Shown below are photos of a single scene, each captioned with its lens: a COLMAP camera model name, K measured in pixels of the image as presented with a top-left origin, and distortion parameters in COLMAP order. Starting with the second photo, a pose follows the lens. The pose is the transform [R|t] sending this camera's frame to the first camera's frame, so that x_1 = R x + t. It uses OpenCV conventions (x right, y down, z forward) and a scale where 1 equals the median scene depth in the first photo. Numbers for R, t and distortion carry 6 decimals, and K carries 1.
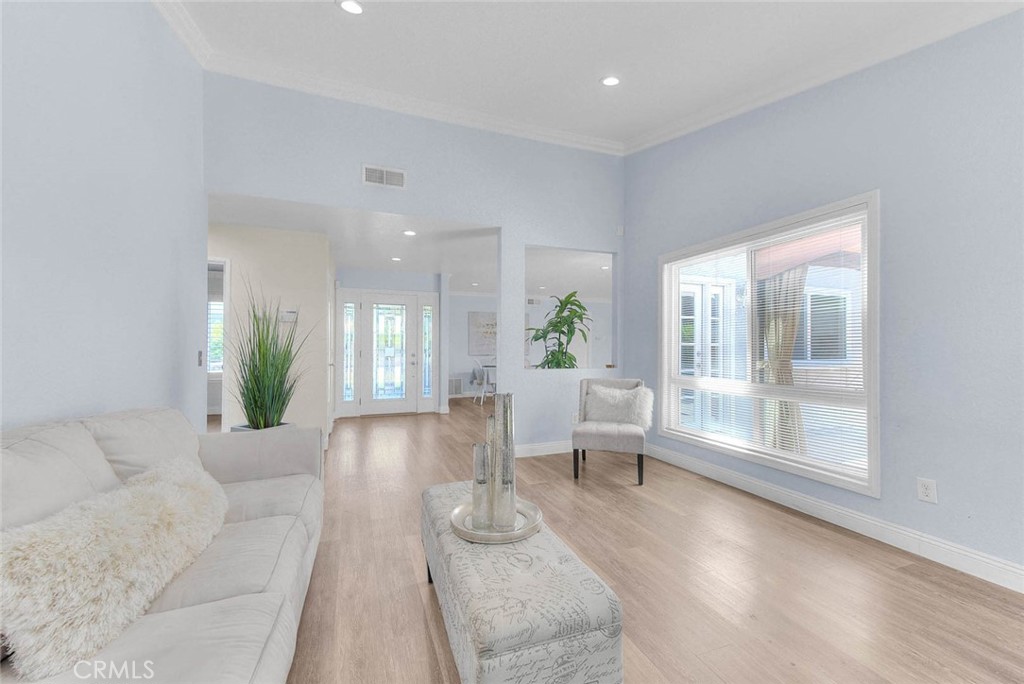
lens RADIAL K [[399.9, 0, 512.2], [0, 399.9, 349.0], [0, 0, 1]] dist [0.021593, -0.001239]
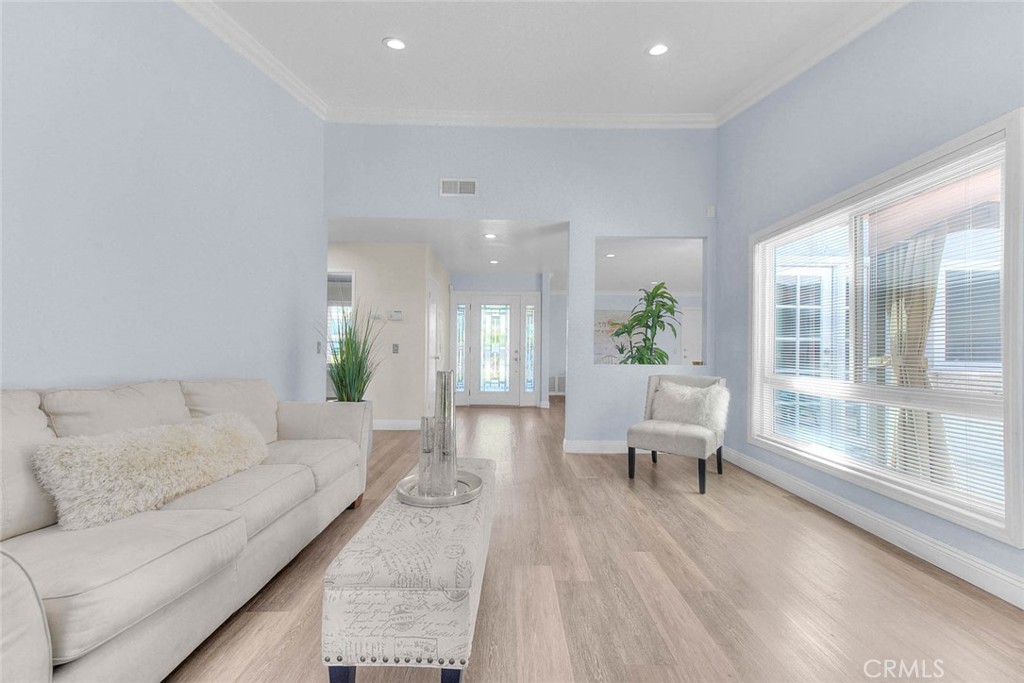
lens RADIAL K [[399.9, 0, 549.0], [0, 399.9, 352.7], [0, 0, 1]] dist [0.021593, -0.001239]
pose [[0.939802, 0.007412, -0.341640, 0.289536], [-0.009216, 0.999951, -0.003657, 0.030886], [0.341596, 0.006586, 0.939824, 0.042506]]
